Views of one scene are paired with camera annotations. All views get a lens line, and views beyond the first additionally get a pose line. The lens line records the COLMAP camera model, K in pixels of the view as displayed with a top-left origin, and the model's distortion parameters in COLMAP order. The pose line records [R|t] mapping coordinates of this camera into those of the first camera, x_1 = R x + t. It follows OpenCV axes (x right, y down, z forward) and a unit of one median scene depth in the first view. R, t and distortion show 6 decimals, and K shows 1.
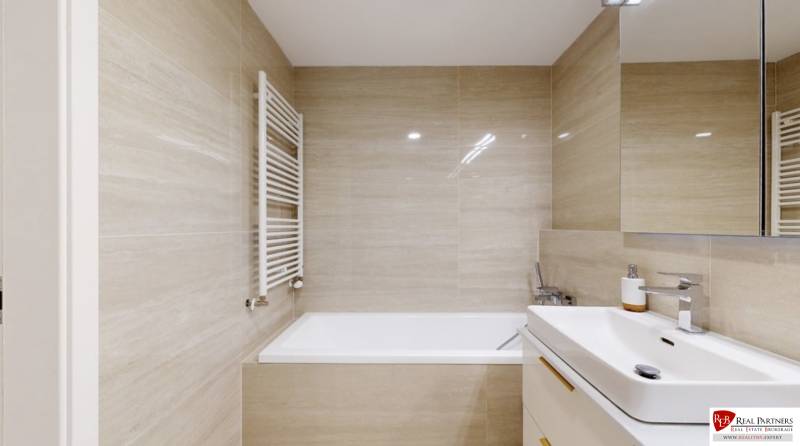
lens RADIAL K [[290.5, 0, 398.5], [0, 290.5, 226.3], [0, 0, 1]] dist [-0.013093, -0.000245]
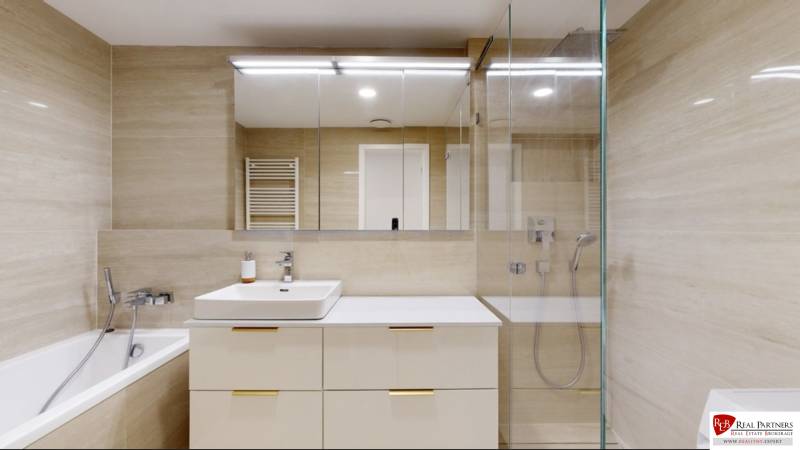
lens RADIAL K [[293.4, 0, 399.1], [0, 293.4, 224.5], [0, 0, 1]] dist [-0.000213, -0.000001]
pose [[-0.029926, 0.004548, 0.999542, -0.398141], [0.001558, 0.999989, -0.004503, 0.000428], [-0.999551, 0.001423, -0.029933, 0.144918]]
